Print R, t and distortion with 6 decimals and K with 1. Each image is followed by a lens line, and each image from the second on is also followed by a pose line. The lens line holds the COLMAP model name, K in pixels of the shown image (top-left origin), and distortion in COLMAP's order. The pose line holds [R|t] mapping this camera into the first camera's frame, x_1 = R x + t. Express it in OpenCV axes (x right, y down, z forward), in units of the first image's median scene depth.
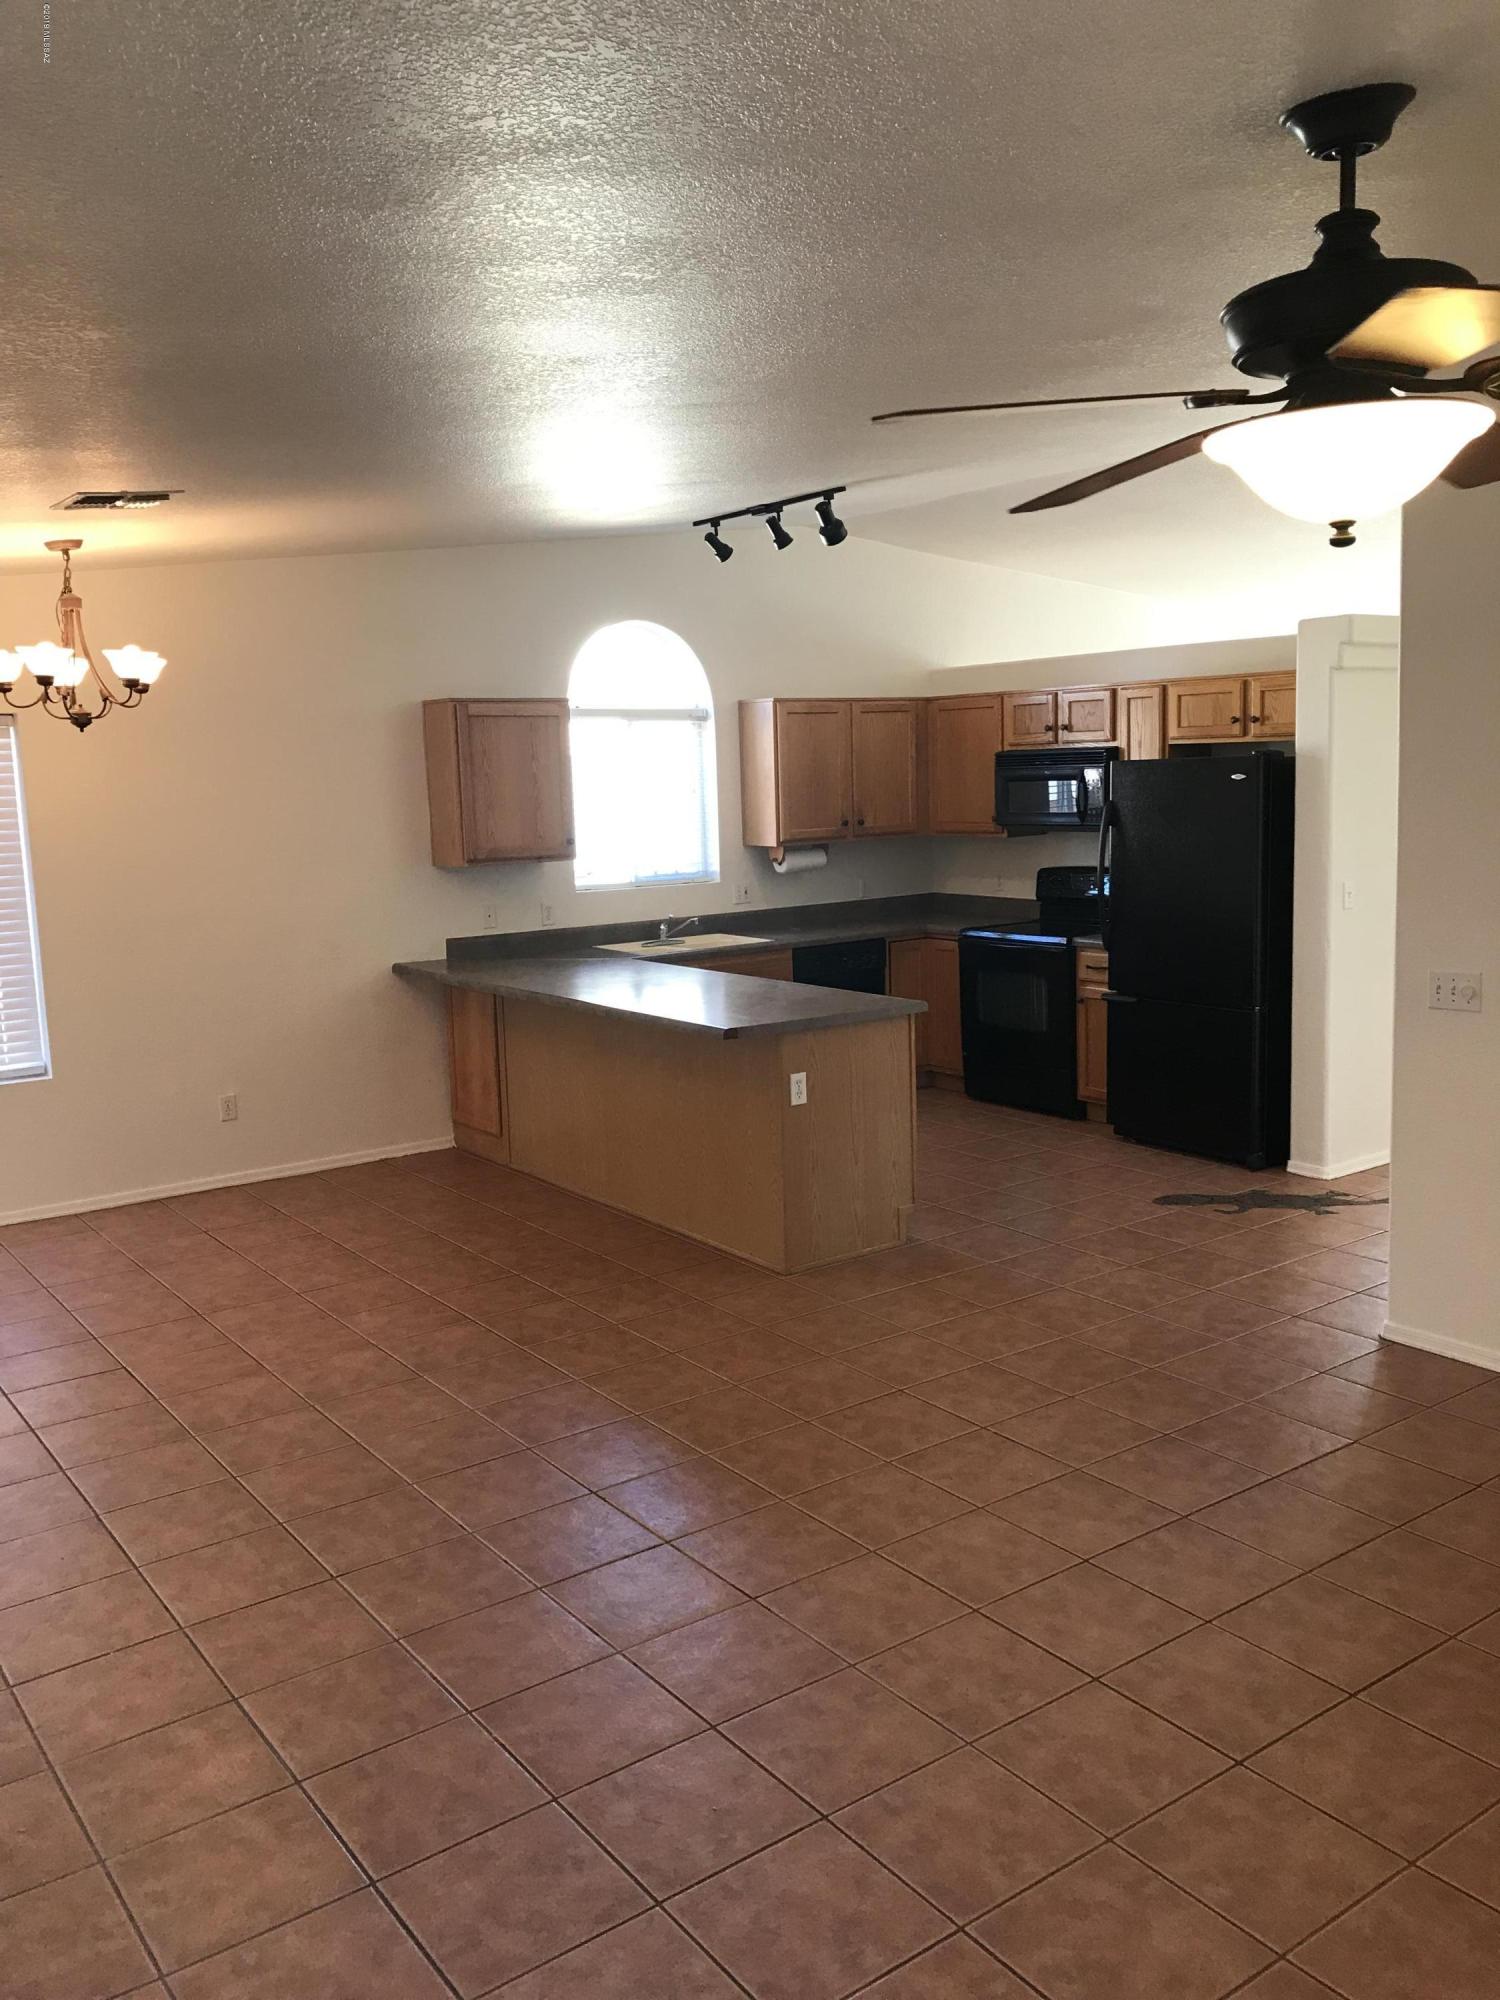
lens RADIAL K [[1647.9, 0, 749.4], [0, 1647.9, 1006.3], [0, 0, 1]] dist [0.030377, -0.004998]
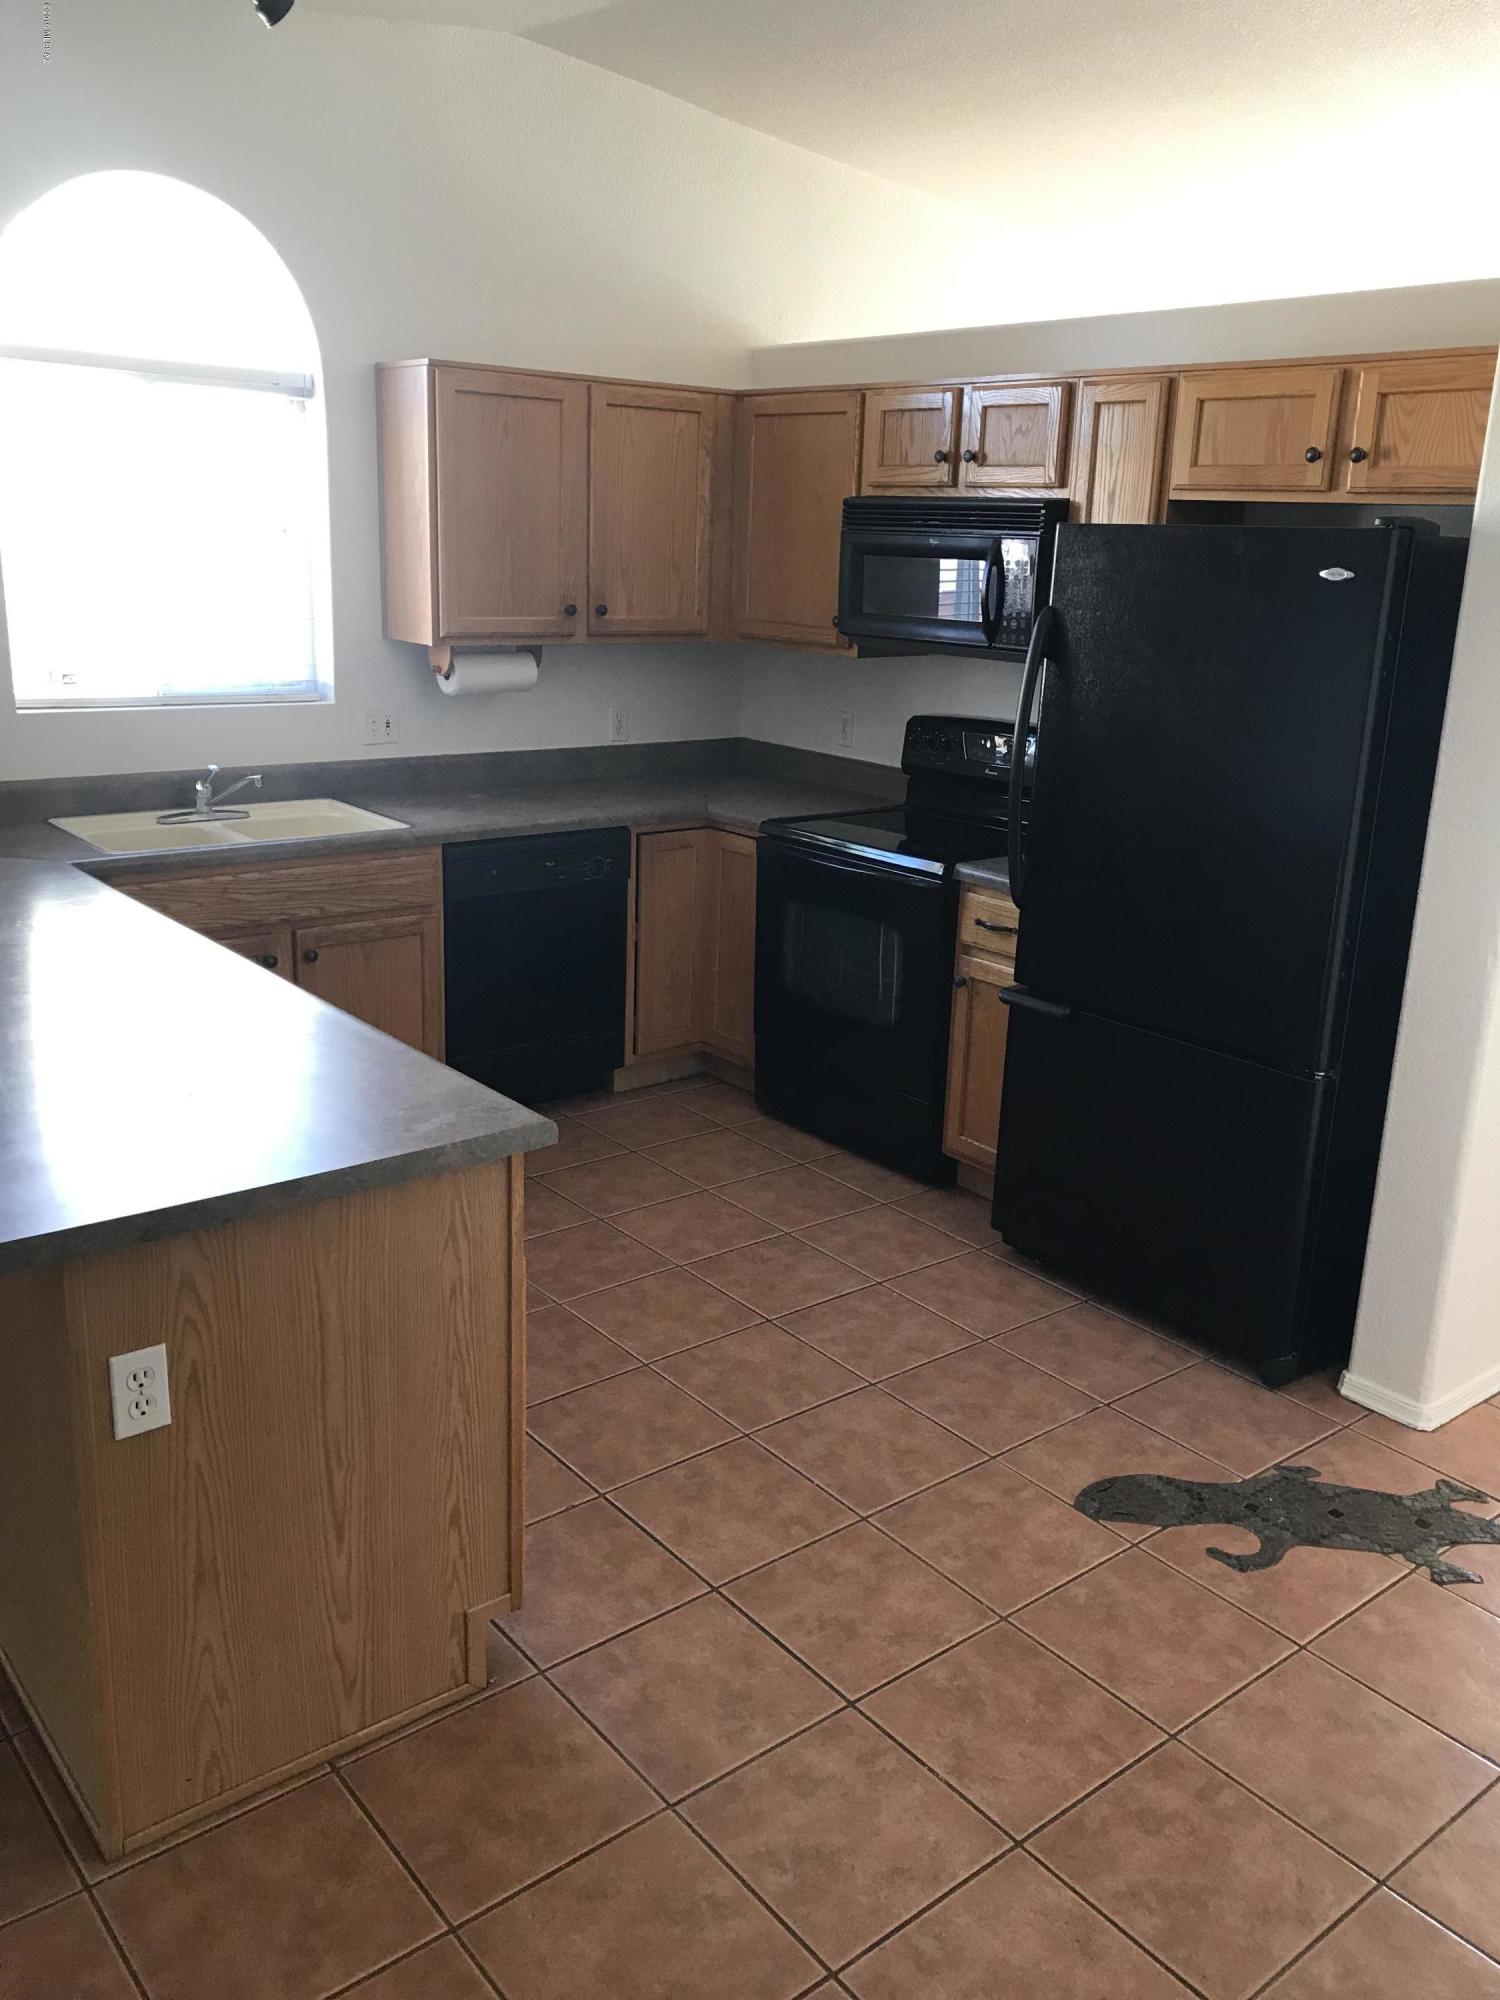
lens RADIAL K [[1647.9, 0, 756.1], [0, 1647.9, 992.0], [0, 0, 1]] dist [0.030377, -0.004998]
pose [[0.996046, 0.050645, 0.072994, 0.093368], [-0.059609, 0.990189, 0.126385, -0.062558], [-0.065877, -0.130237, 0.989292, 0.463613]]
